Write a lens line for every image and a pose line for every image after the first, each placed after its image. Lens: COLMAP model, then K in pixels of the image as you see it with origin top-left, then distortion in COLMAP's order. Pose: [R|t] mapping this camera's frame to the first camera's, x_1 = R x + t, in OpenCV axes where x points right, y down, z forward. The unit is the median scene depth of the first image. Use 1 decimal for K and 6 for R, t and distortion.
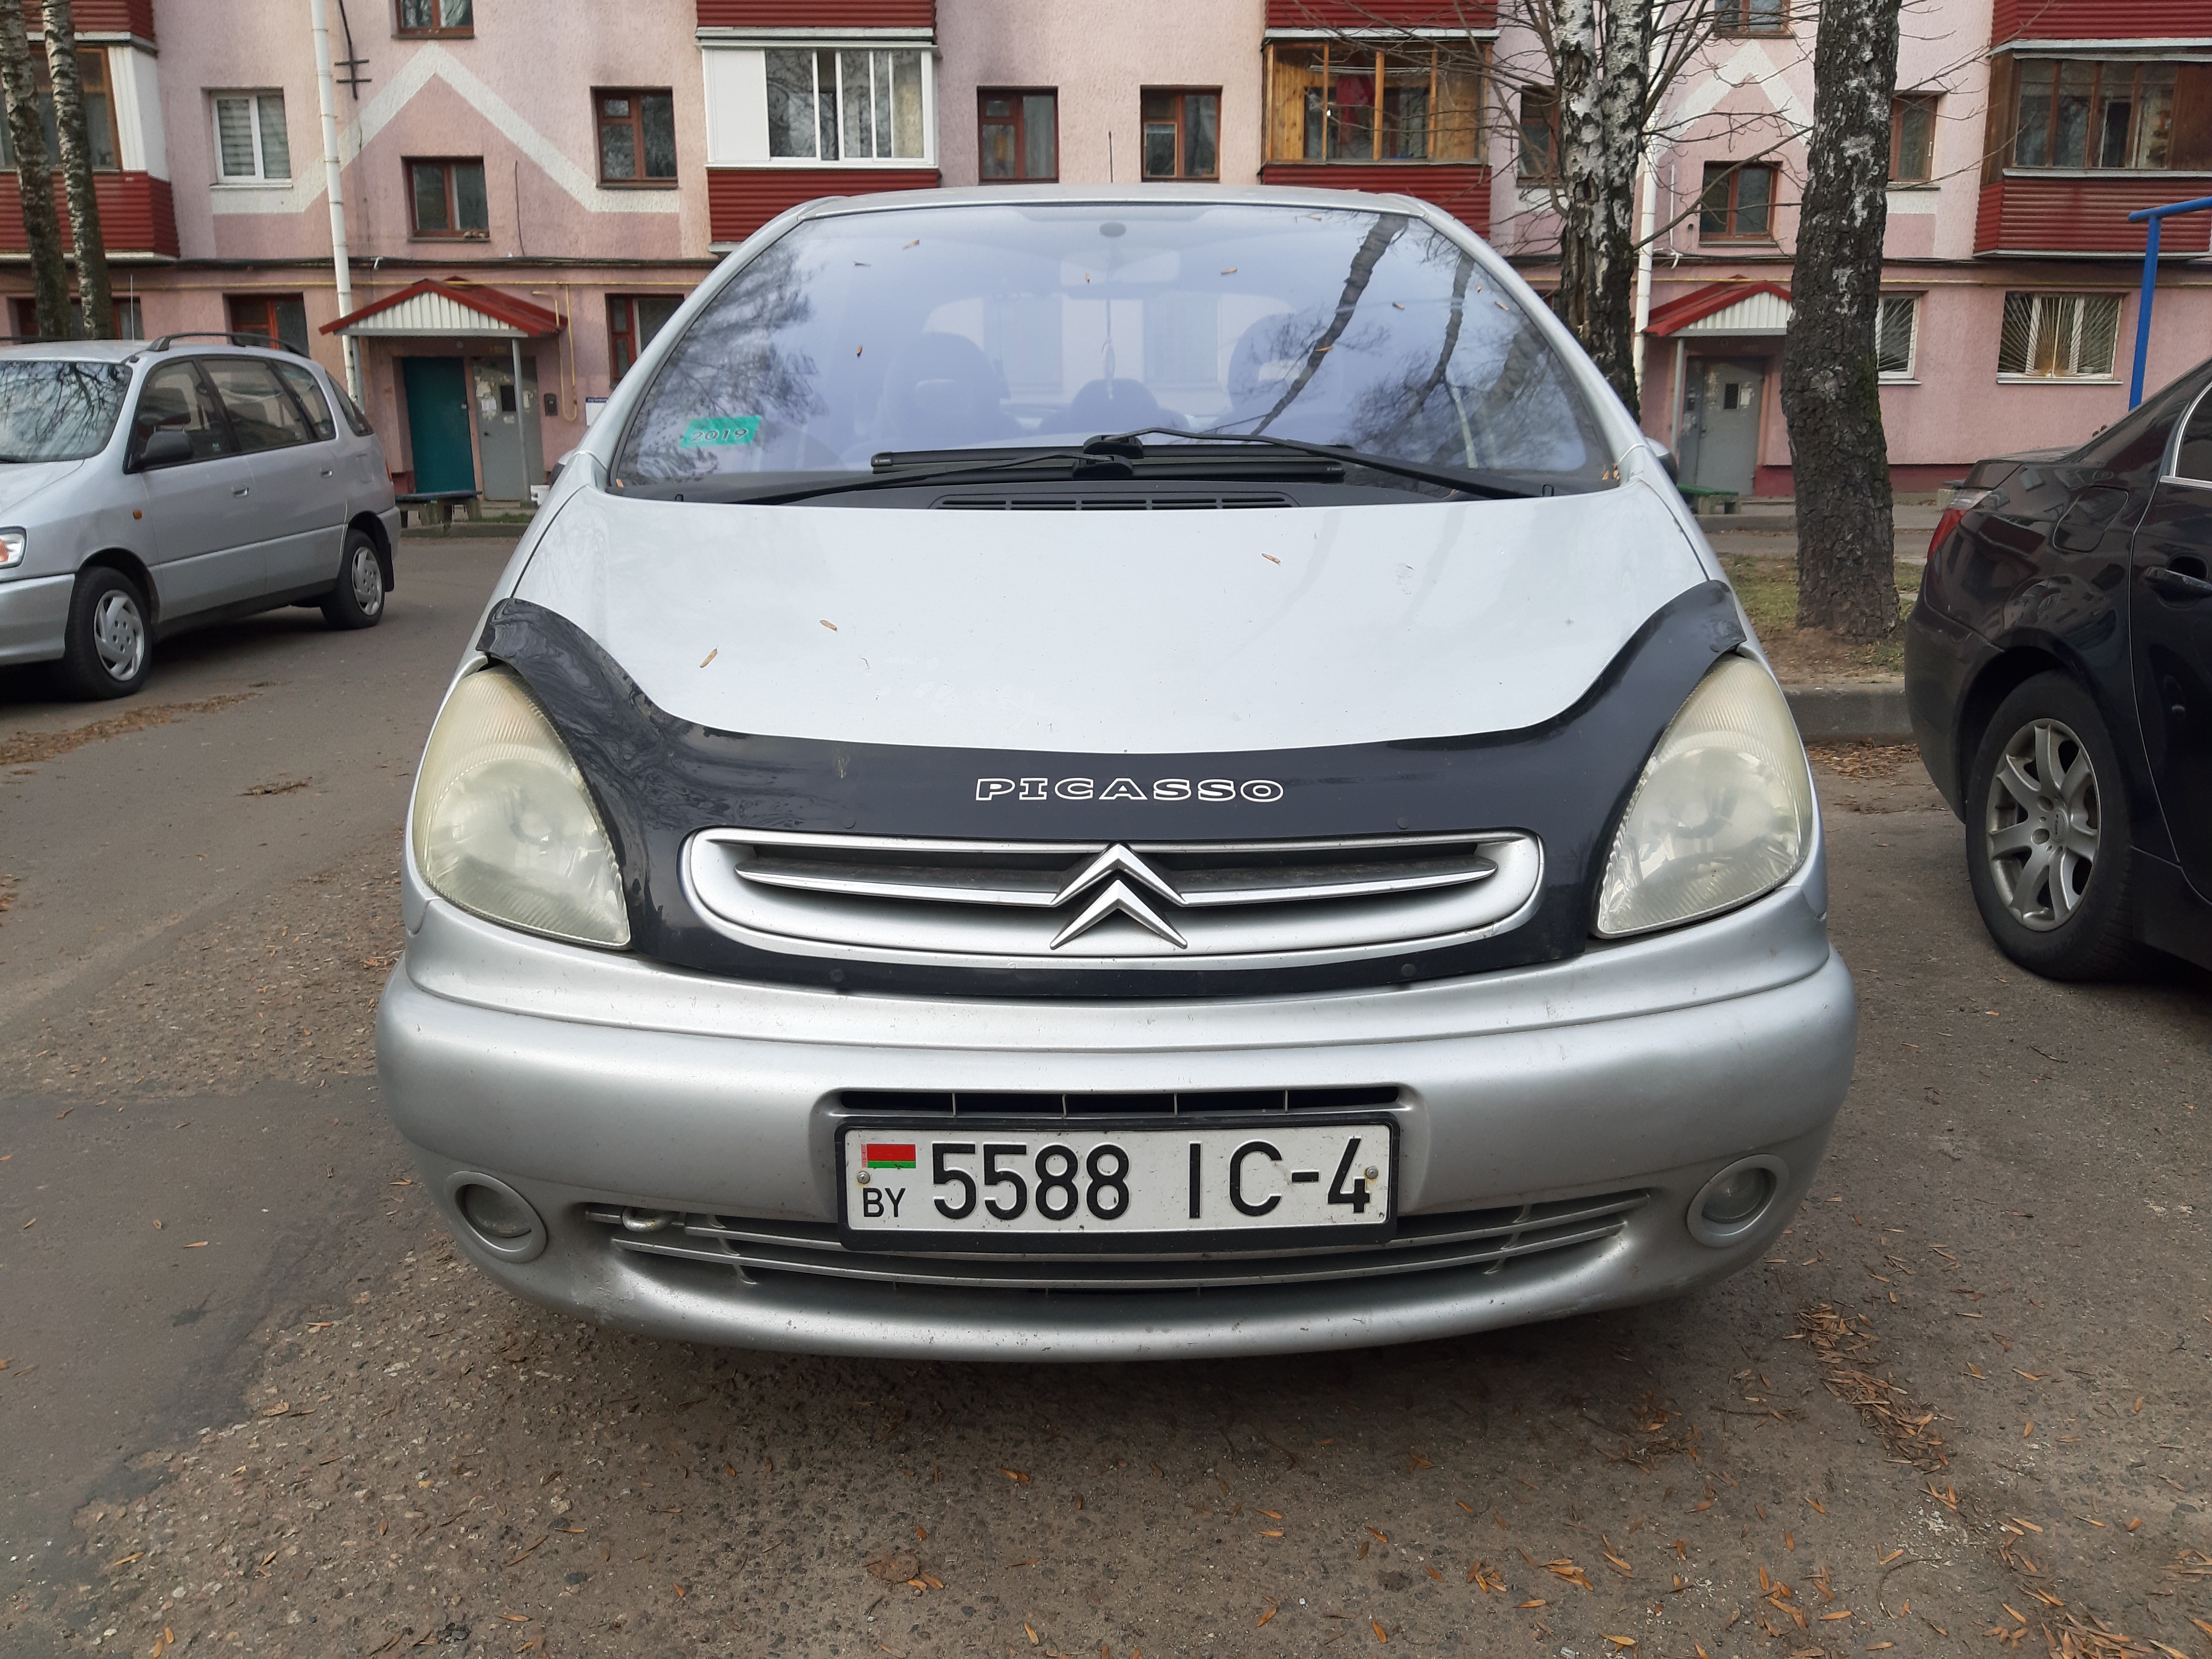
lens RADIAL K [[1743.4, 0, 1108.5], [0, 1743.4, 889.8], [0, 0, 1]] dist [0.082737, -0.172882]
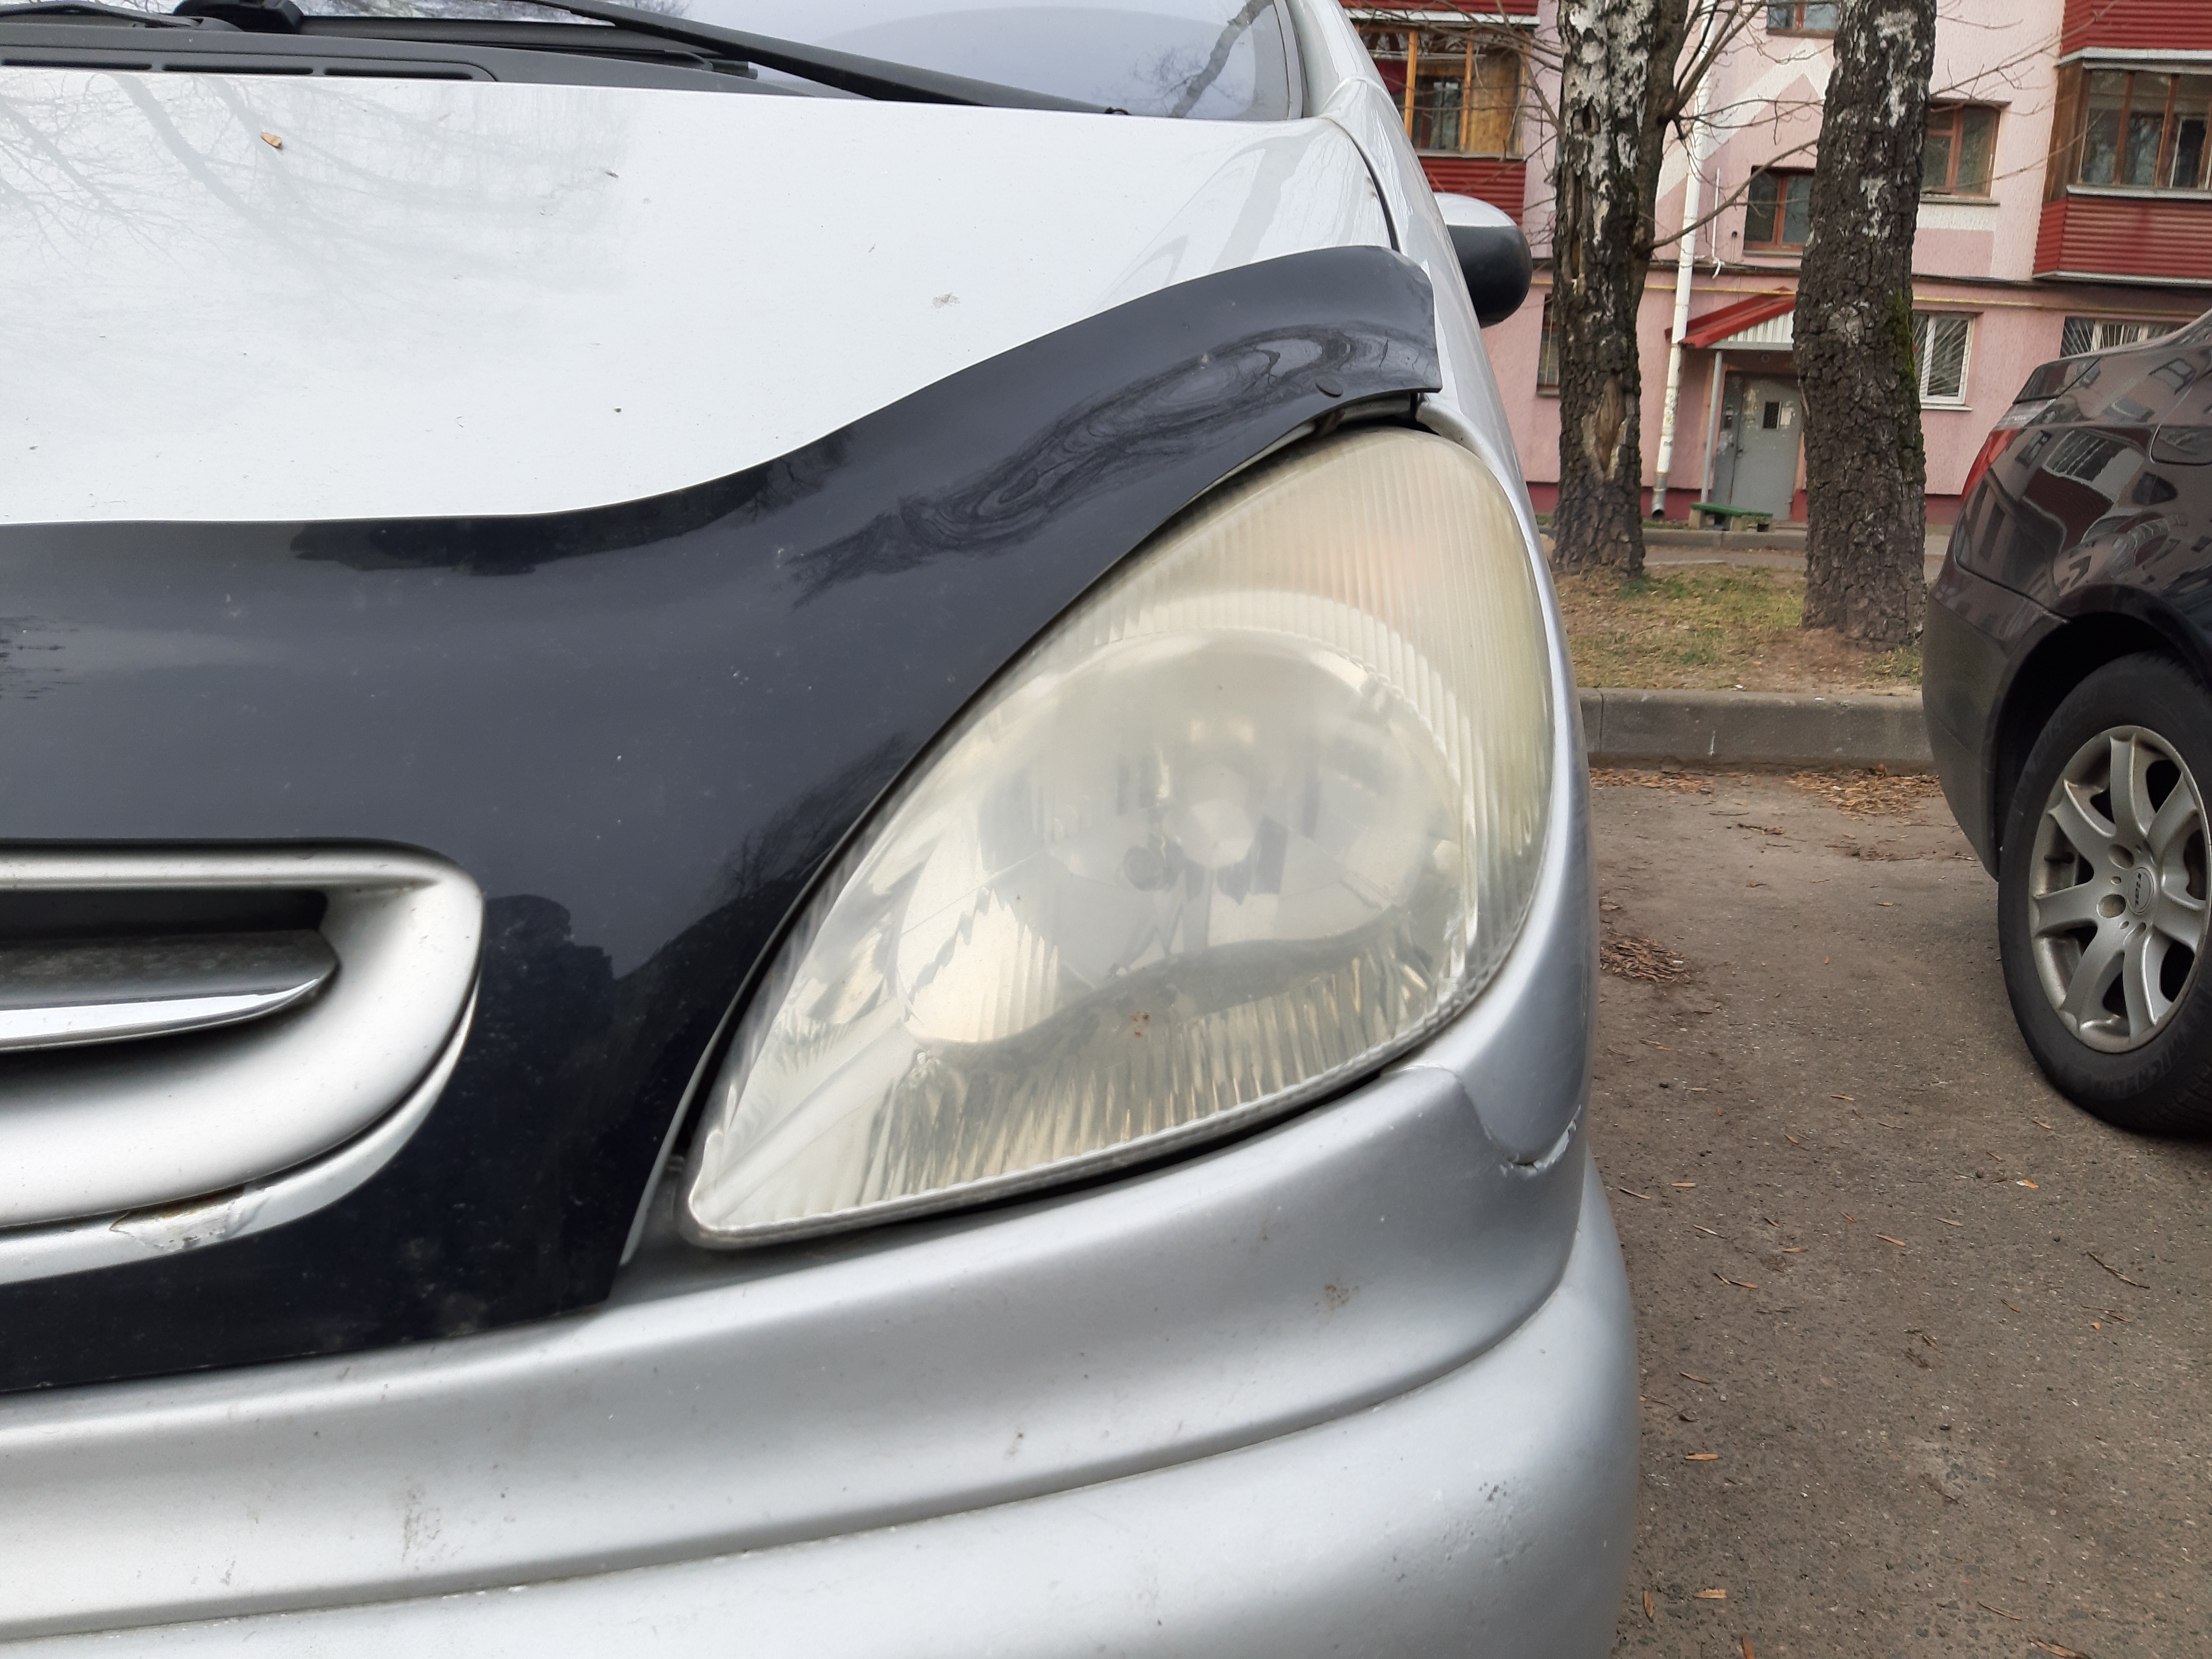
lens RADIAL K [[1750.3, 0, 1101.7], [0, 1750.3, 893.5], [0, 0, 1]] dist [0.066212, -0.150548]
pose [[0.998798, 0.045729, -0.017627, 0.067807], [-0.045817, 0.998939, -0.004635, -0.006059], [0.017397, 0.005437, 0.999834, 0.138859]]
